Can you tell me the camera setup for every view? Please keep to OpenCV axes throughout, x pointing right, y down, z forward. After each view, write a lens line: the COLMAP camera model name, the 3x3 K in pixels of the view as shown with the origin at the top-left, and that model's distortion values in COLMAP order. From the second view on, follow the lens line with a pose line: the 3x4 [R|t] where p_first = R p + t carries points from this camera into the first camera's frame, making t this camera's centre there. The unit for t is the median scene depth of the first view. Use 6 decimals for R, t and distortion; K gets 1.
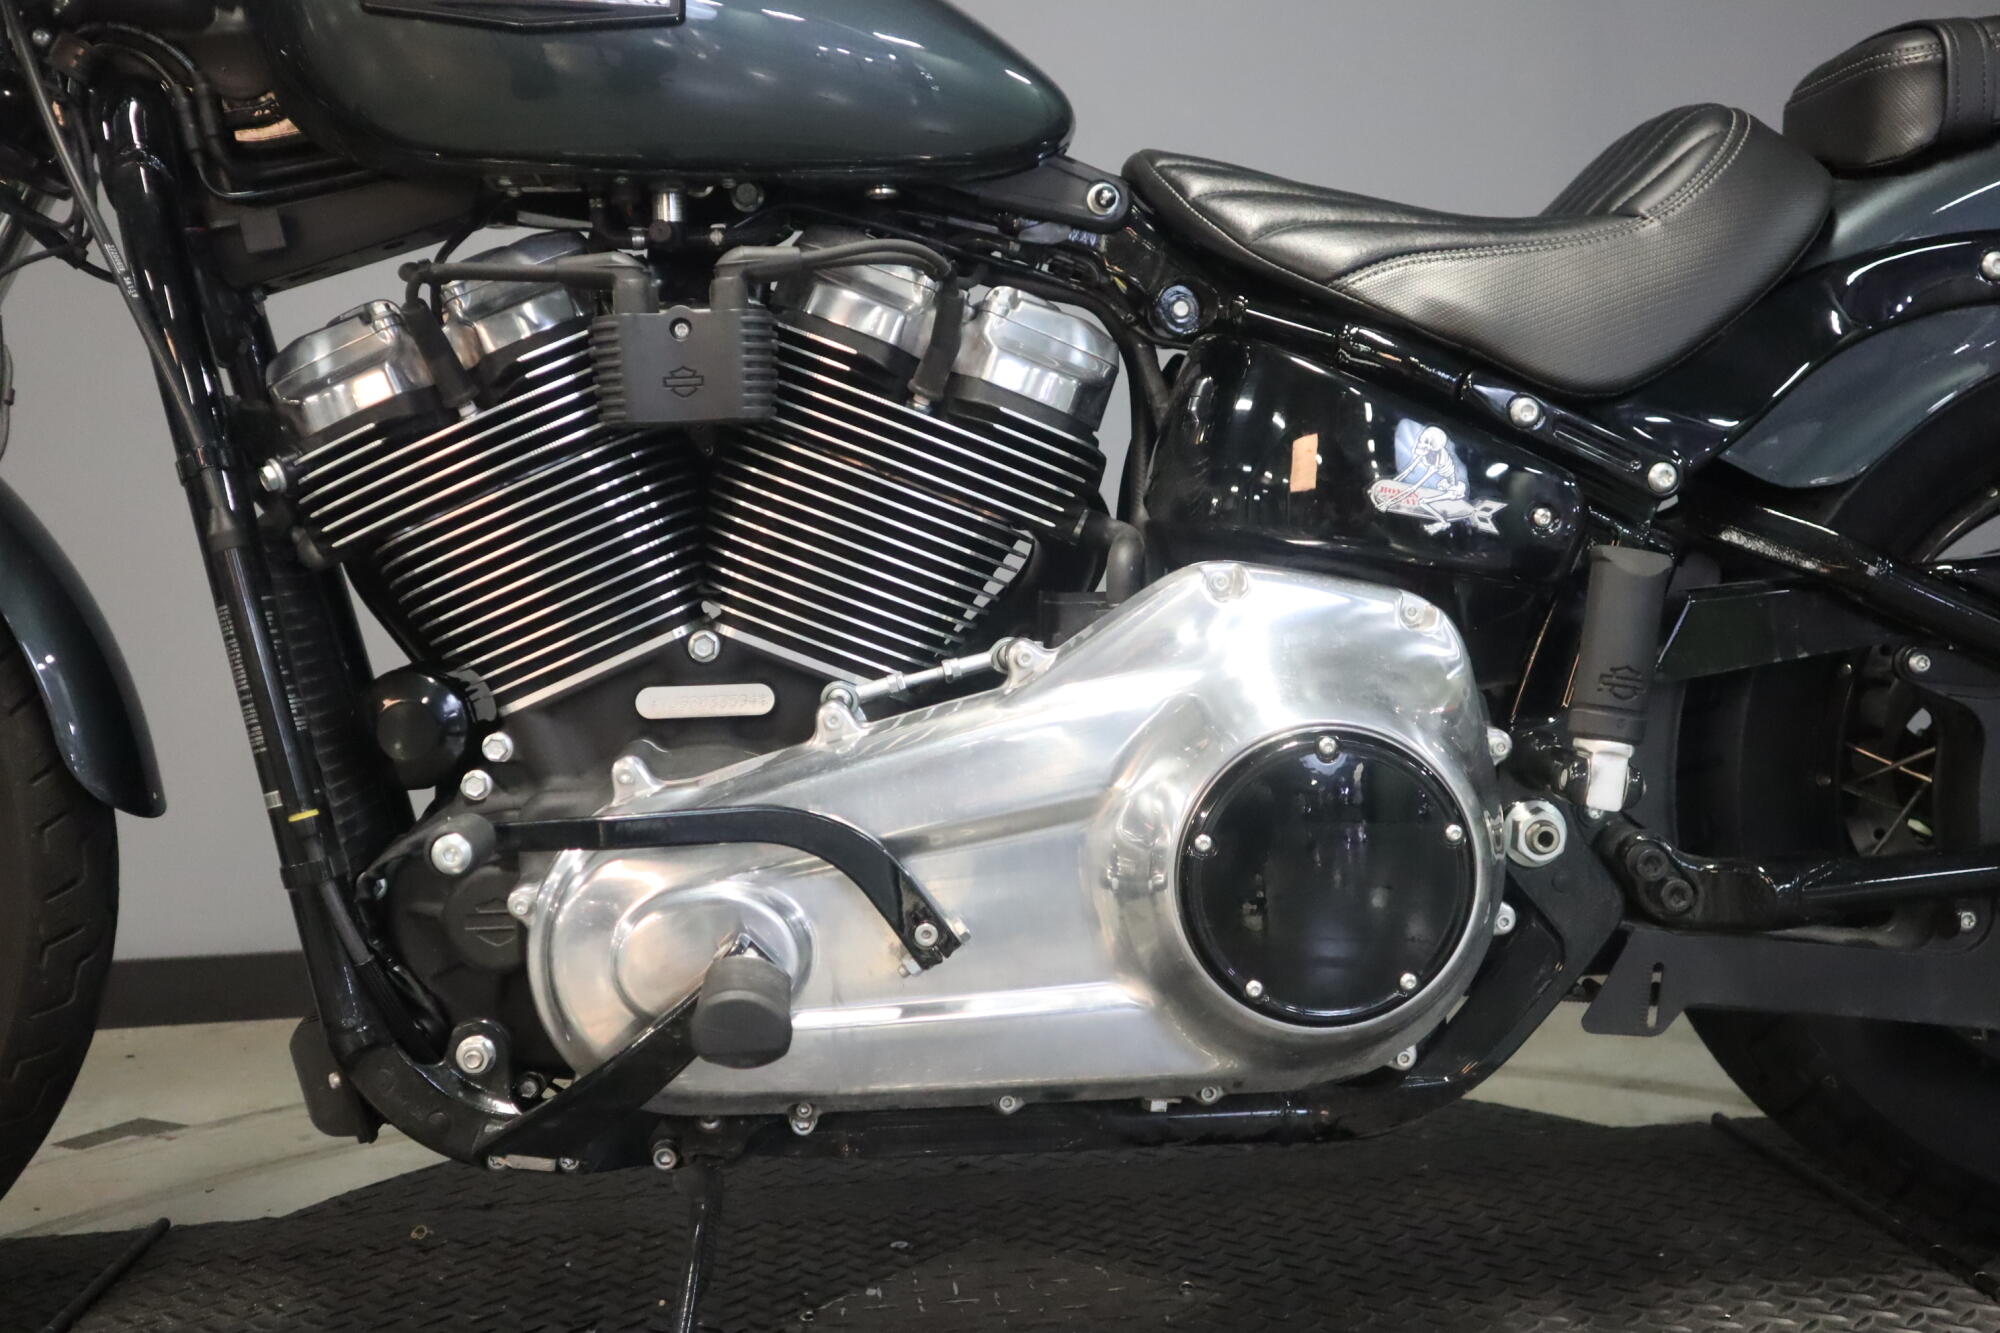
lens RADIAL K [[2103.8, 0, 1005.9], [0, 2103.8, 671.7], [0, 0, 1]] dist [0.004928, 0.000000]
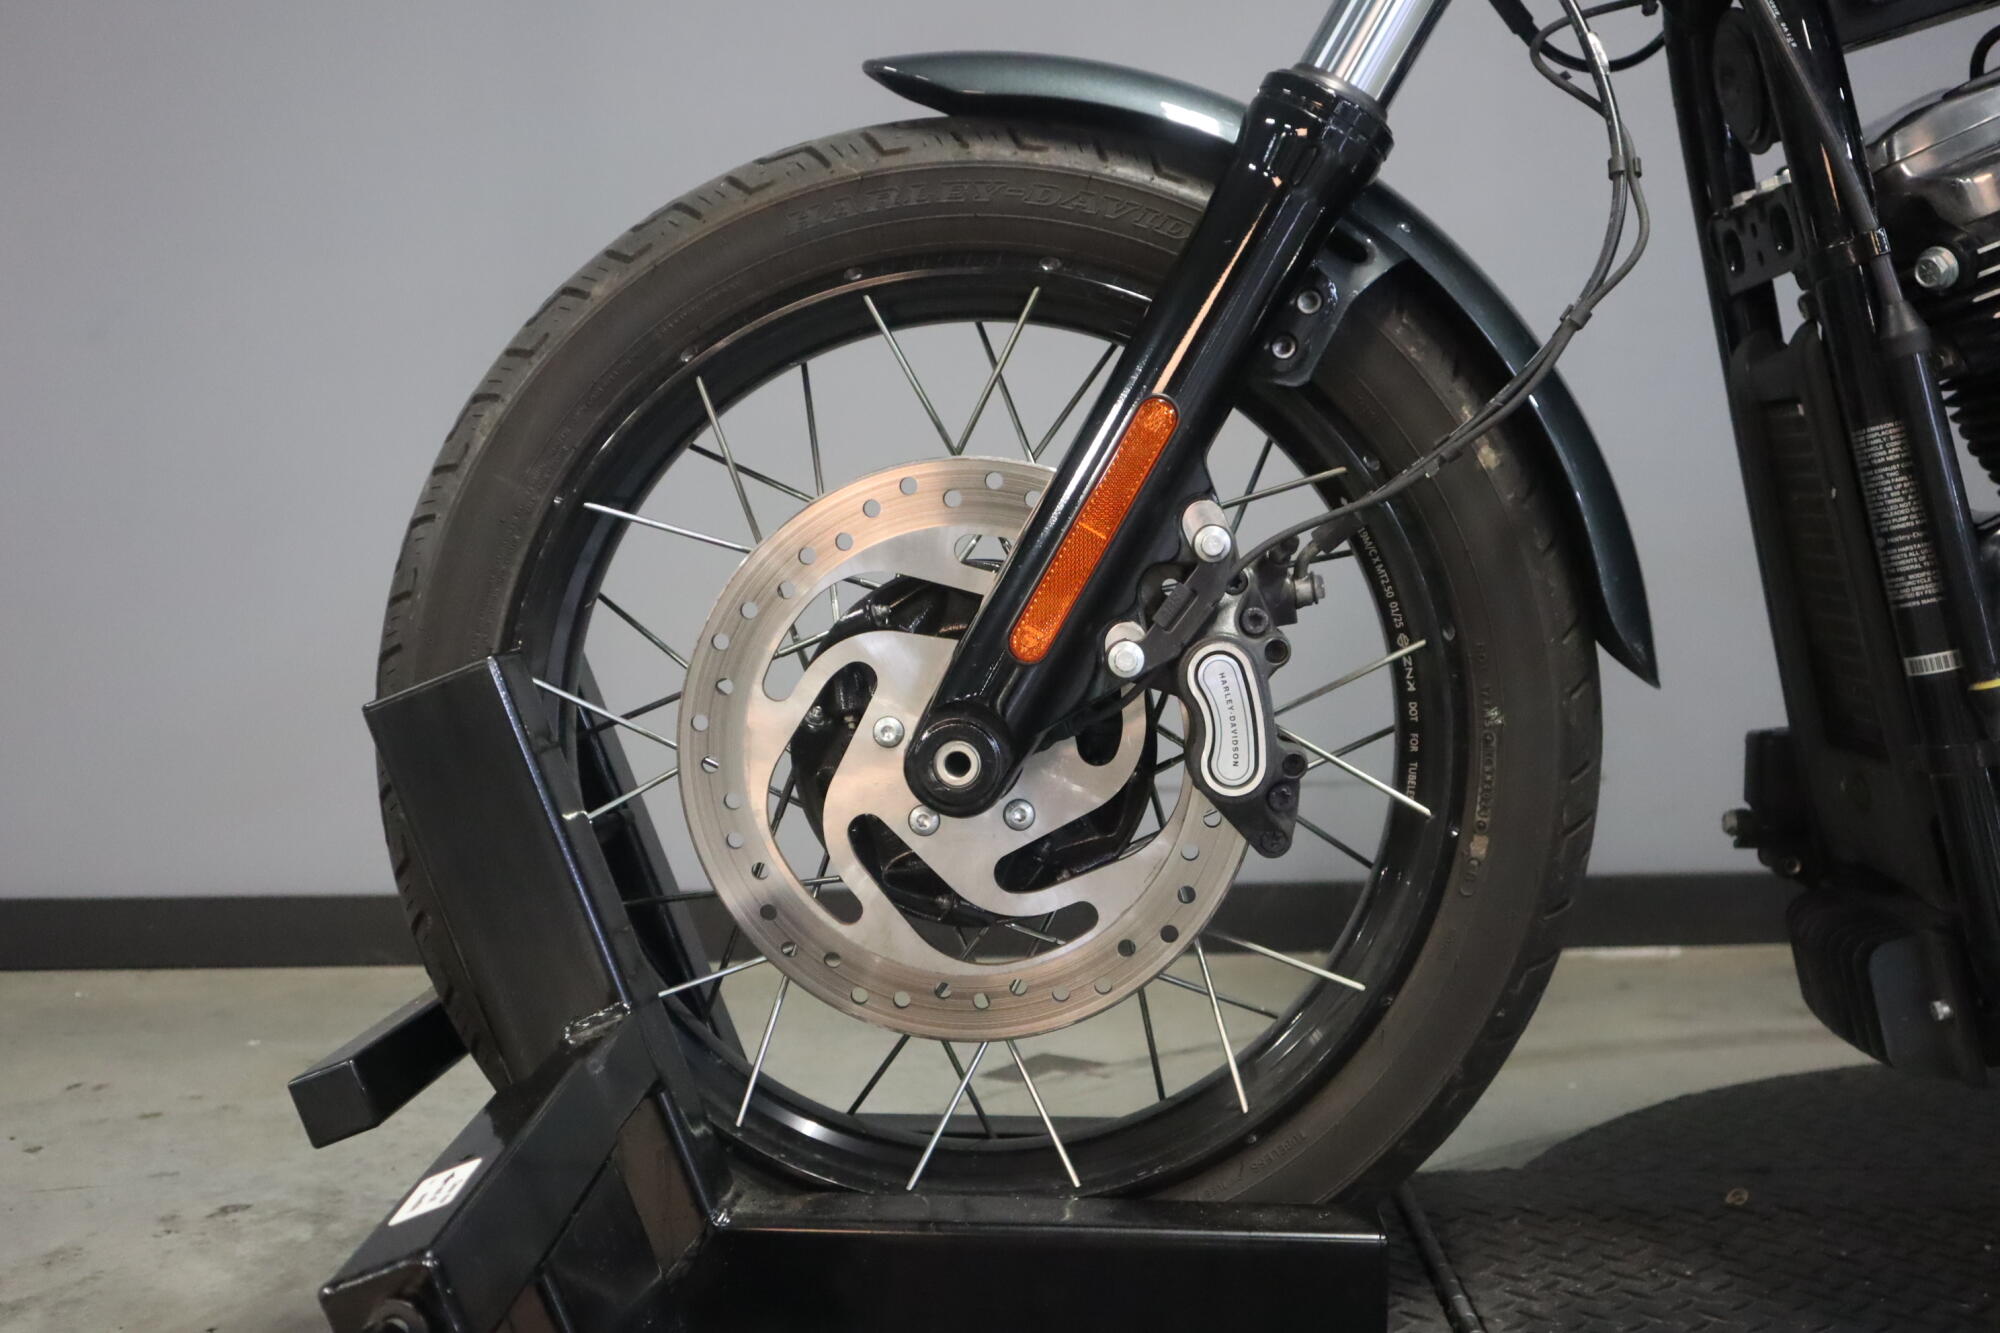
lens RADIAL K [[2103.8, 0, 1004.3], [0, 2103.8, 664.3], [0, 0, 1]] dist [0.004928, 0.000000]
pose [[0.993223, 0.024572, -0.113596, -0.606754], [-0.023986, 0.999691, 0.006522, 0.063918], [0.113721, -0.003753, 0.993506, 0.145585]]
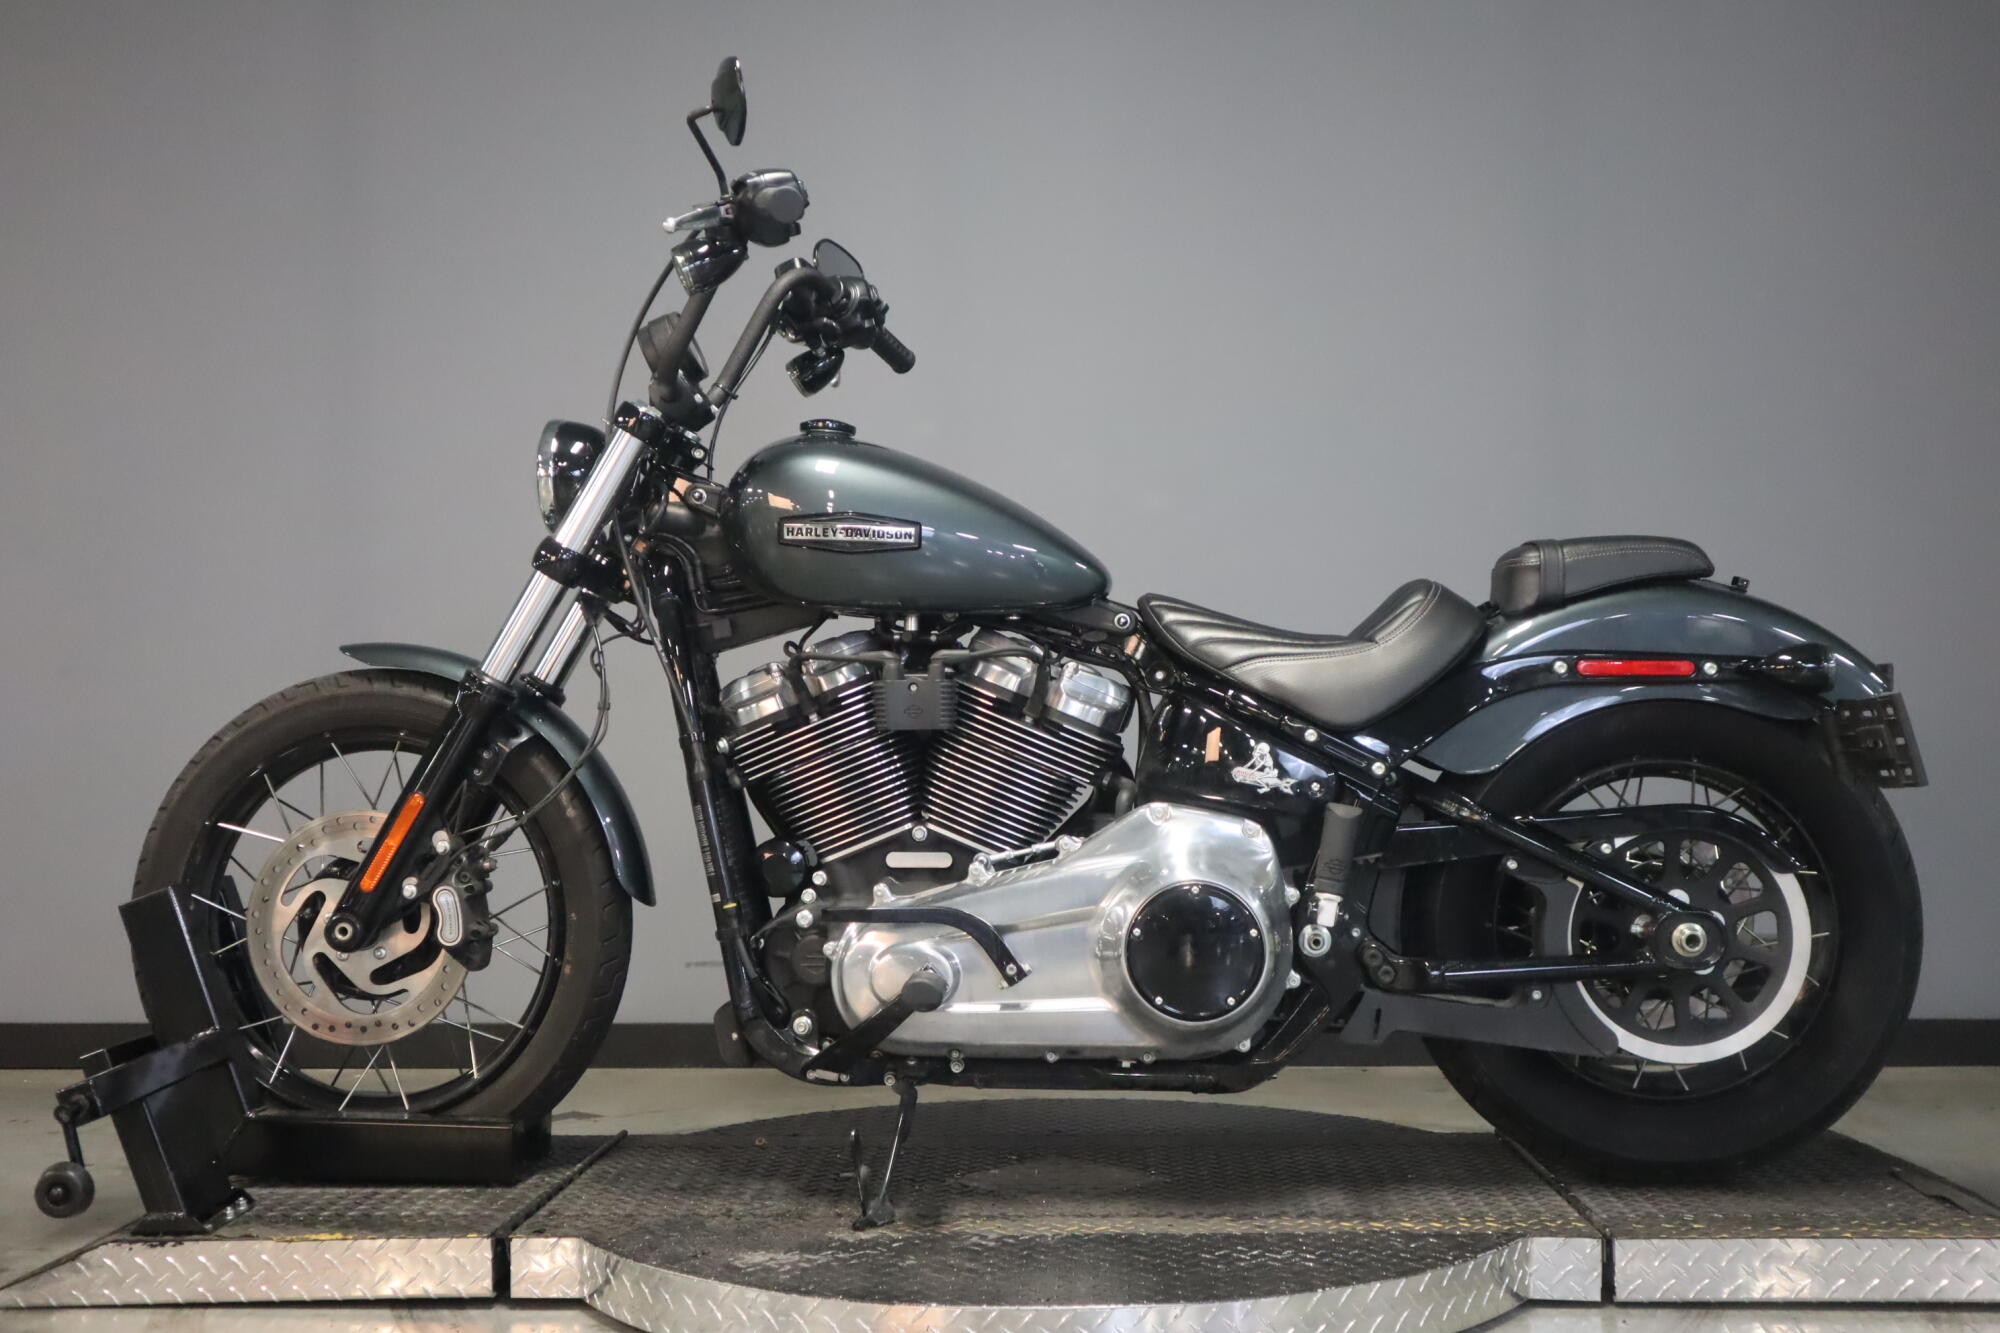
lens RADIAL K [[2103.8, 0, 1000.0], [0, 2103.8, 681.7], [0, 0, 1]] dist [0.004928, 0.000000]
pose [[0.991463, 0.029088, -0.127101, 0.197894], [-0.039645, 0.995898, -0.081336, 0.004646], [0.124214, 0.085681, 0.988549, -1.071450]]
